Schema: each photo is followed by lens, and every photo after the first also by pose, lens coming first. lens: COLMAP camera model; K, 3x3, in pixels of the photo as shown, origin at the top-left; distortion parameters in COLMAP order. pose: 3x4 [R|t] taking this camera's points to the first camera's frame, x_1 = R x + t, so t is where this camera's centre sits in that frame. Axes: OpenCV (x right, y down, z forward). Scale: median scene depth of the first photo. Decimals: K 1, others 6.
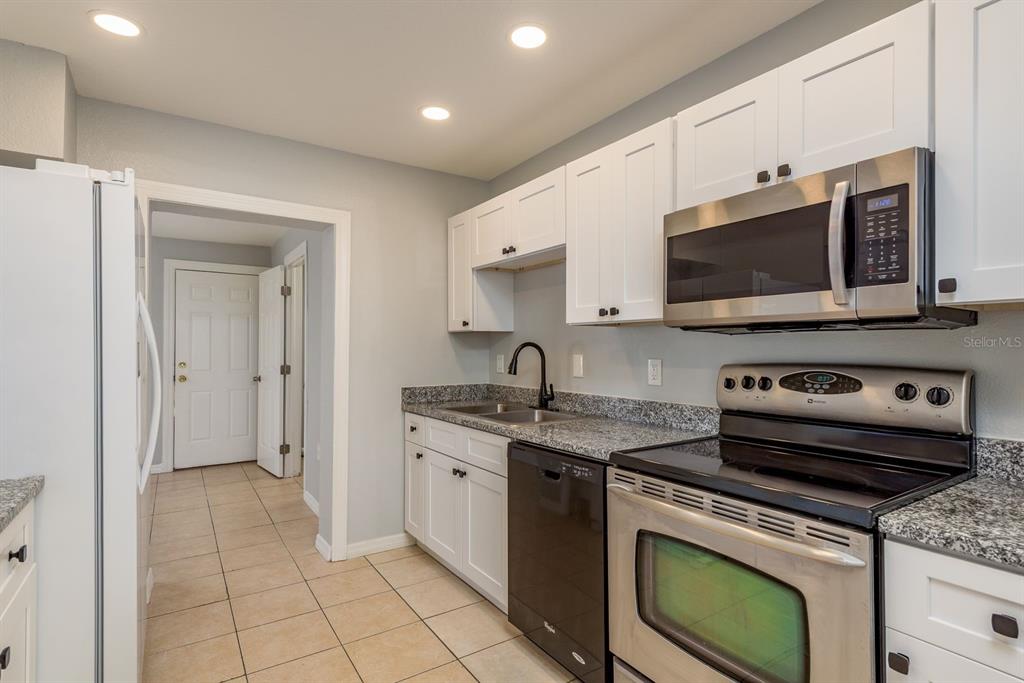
lens RADIAL K [[519.3, 0, 512.0], [0, 519.3, 341.5], [0, 0, 1]] dist [-0.000830, -0.000349]
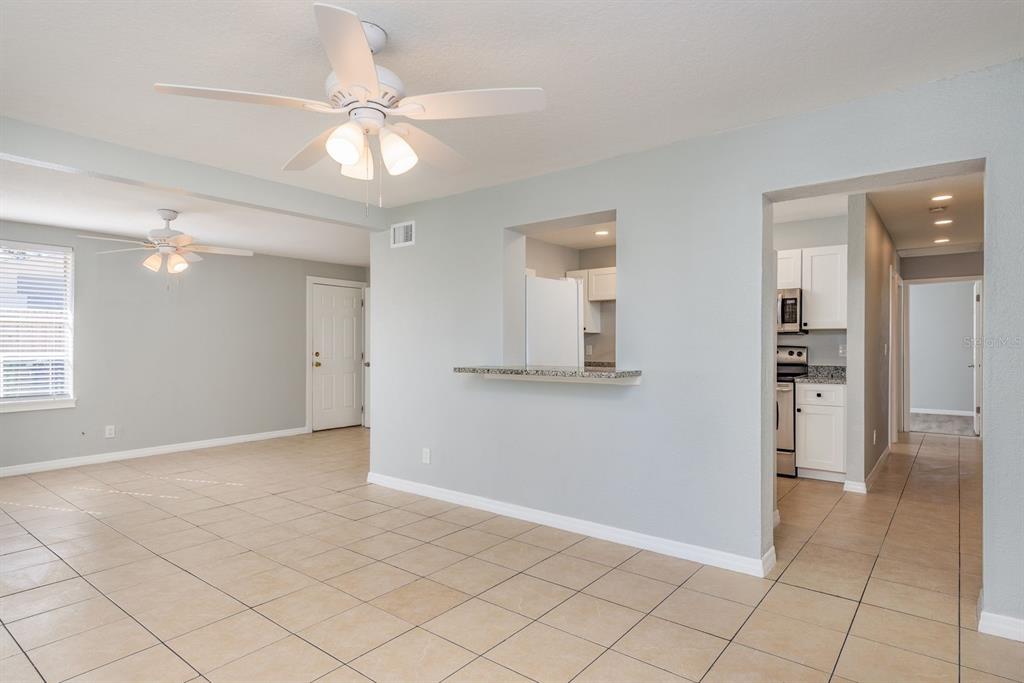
lens RADIAL K [[558.5, 0, 514.5], [0, 558.5, 346.5], [0, 0, 1]] dist [0.001979, 0.000175]
pose [[0.949184, 0.002862, 0.314709, -2.281236], [-0.005959, 0.999943, 0.008878, 0.032740], [-0.314665, -0.010302, 0.949147, -2.057350]]
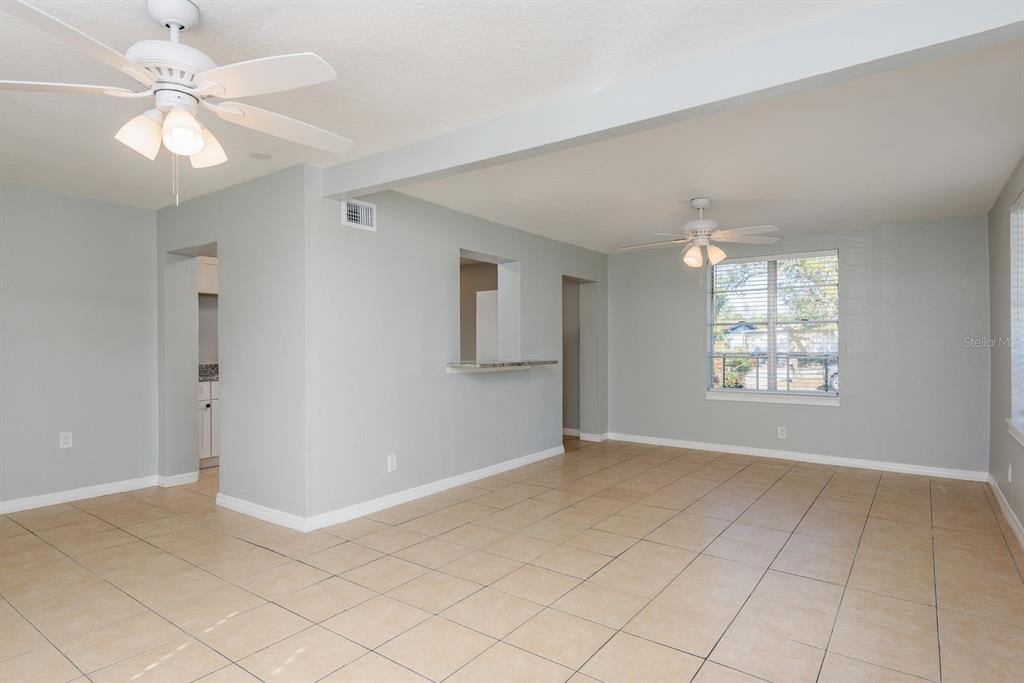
lens RADIAL K [[558.5, 0, 514.5], [0, 558.5, 346.5], [0, 0, 1]] dist [0.001979, 0.000175]
pose [[-0.354633, -0.001196, 0.935005, -6.878574], [-0.007965, 0.999967, -0.001741, 0.091516], [-0.934972, -0.008064, -0.354631, 4.616491]]
